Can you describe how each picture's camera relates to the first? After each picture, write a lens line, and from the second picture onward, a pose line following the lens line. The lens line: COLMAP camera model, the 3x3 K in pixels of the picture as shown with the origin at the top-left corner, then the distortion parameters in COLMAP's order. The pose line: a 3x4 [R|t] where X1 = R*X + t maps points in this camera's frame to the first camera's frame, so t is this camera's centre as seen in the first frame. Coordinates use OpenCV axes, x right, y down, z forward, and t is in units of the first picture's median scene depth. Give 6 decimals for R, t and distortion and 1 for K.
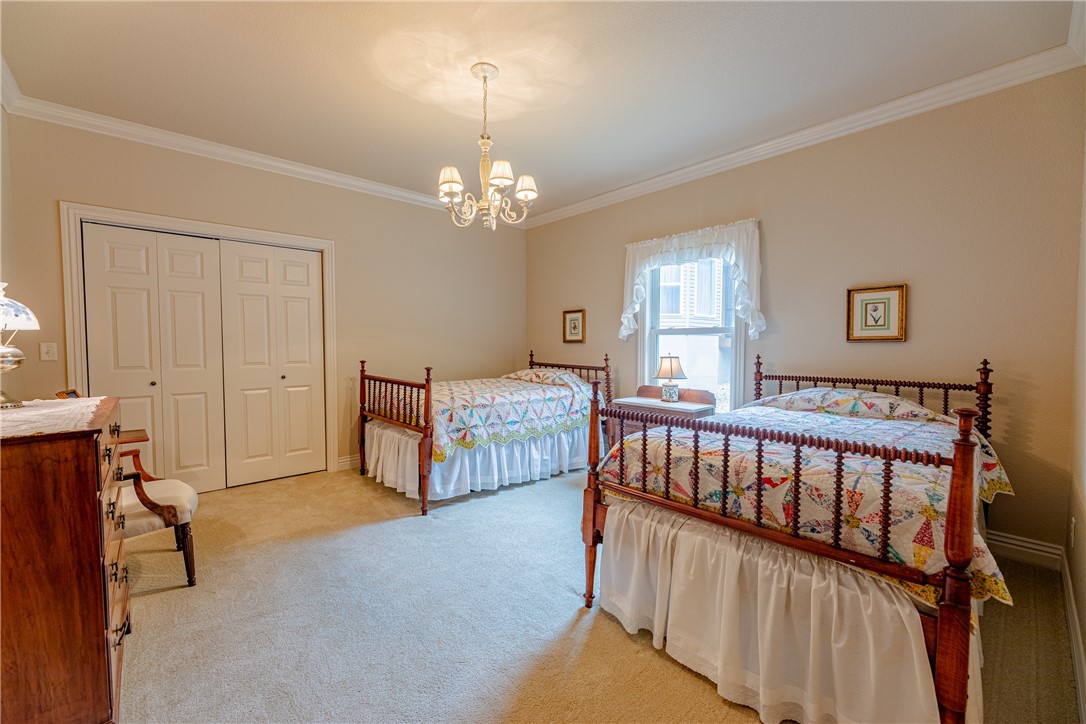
lens RADIAL K [[429.7, 0, 543.0], [0, 429.7, 362.0], [0, 0, 1]] dist [-0.051523, -0.000029]
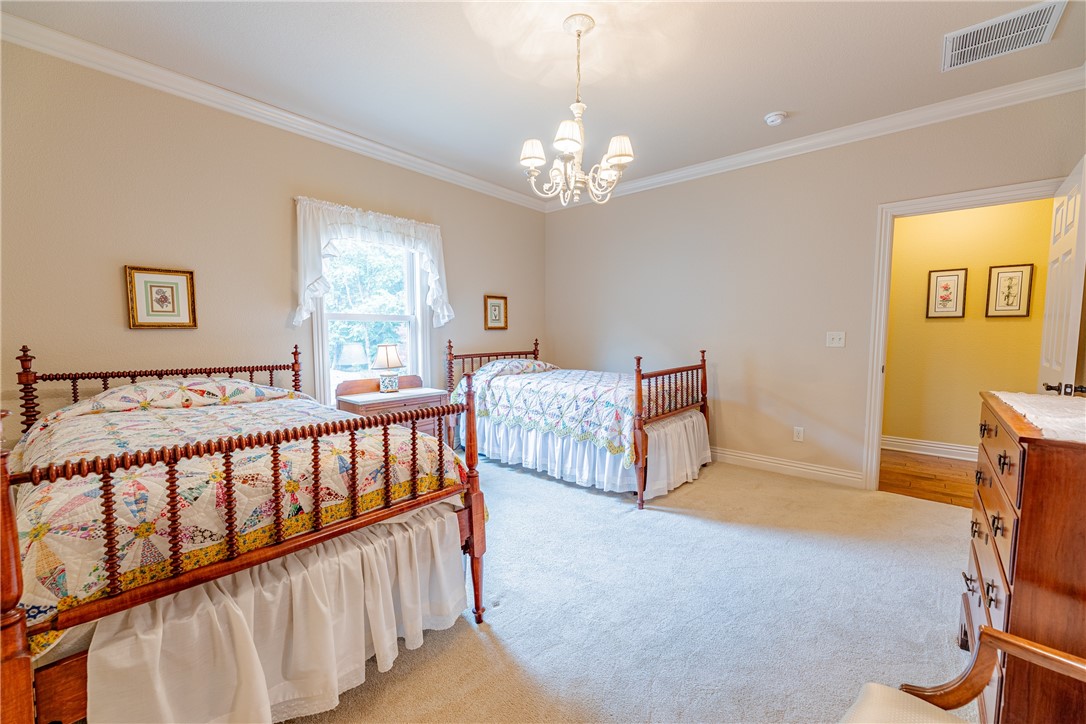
lens RADIAL K [[438.0, 0, 543.0], [0, 438.0, 362.0], [0, 0, 1]] dist [-0.000448, -0.000044]
pose [[-0.124765, -0.067394, 0.989895, -0.590849], [0.042655, 0.996404, 0.073214, -0.025869], [-0.991269, 0.051358, -0.121442, 0.656153]]
